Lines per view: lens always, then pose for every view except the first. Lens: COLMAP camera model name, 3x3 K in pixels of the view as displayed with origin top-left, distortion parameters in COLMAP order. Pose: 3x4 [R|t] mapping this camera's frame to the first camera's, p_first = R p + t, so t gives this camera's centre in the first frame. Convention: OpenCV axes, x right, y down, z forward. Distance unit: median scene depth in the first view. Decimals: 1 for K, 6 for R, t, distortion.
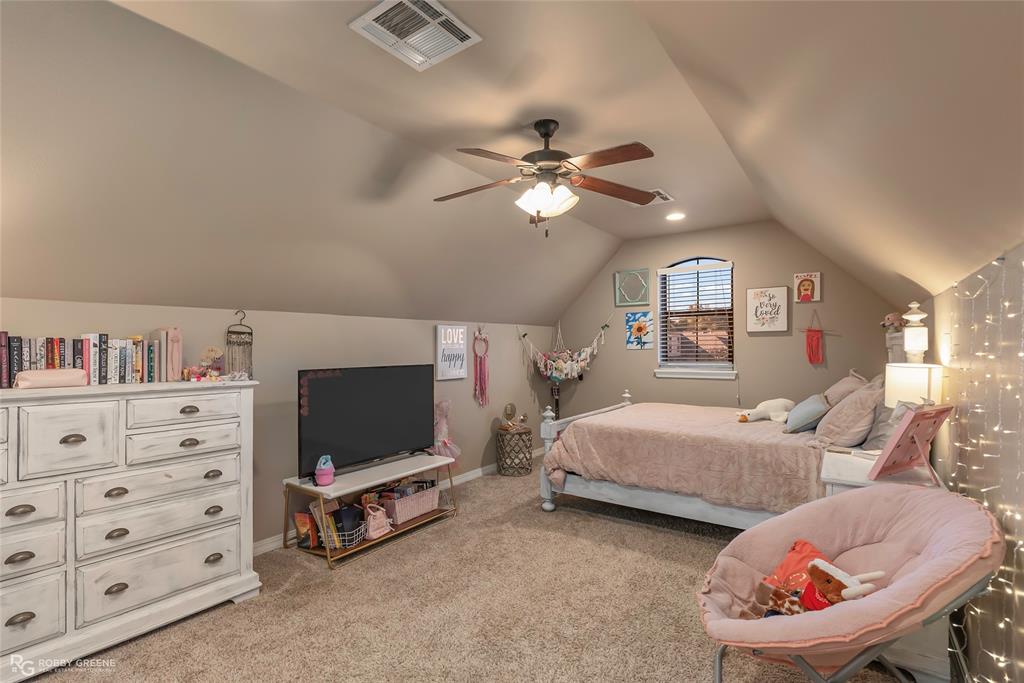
lens RADIAL K [[467.4, 0, 513.5], [0, 467.4, 346.4], [0, 0, 1]] dist [-0.000874, 0.001665]
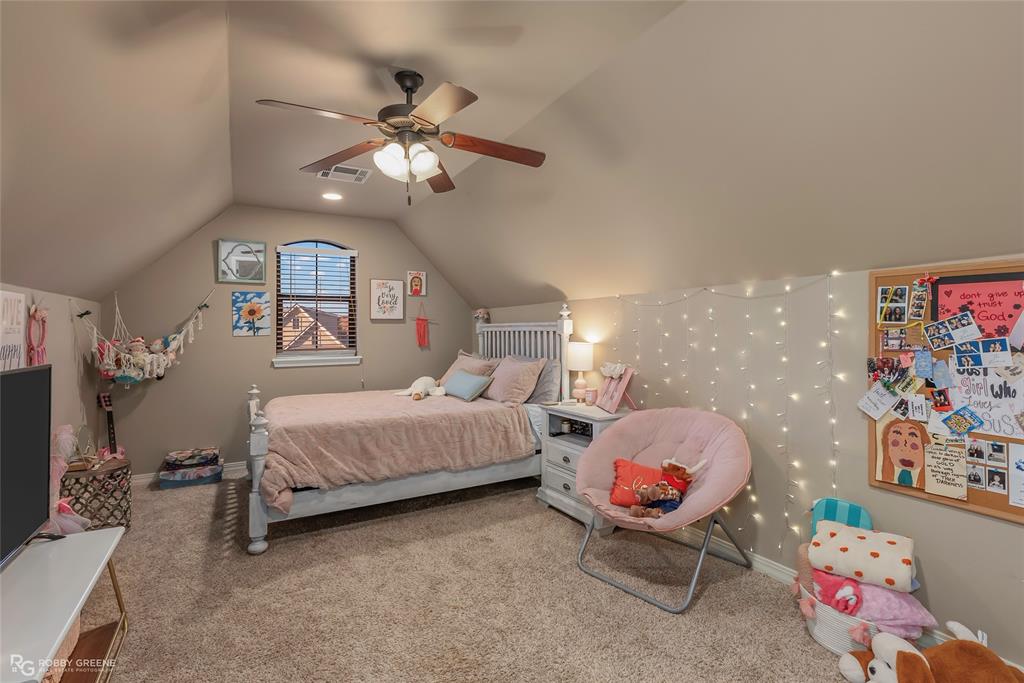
lens RADIAL K [[467.4, 0, 522.7], [0, 467.4, 321.1], [0, 0, 1]] dist [-0.000874, 0.001665]
pose [[0.434503, 0.023451, 0.900365, -0.322927], [0.001762, 0.999637, -0.026887, 0.003496], [-0.900669, 0.013269, 0.434304, 0.226442]]
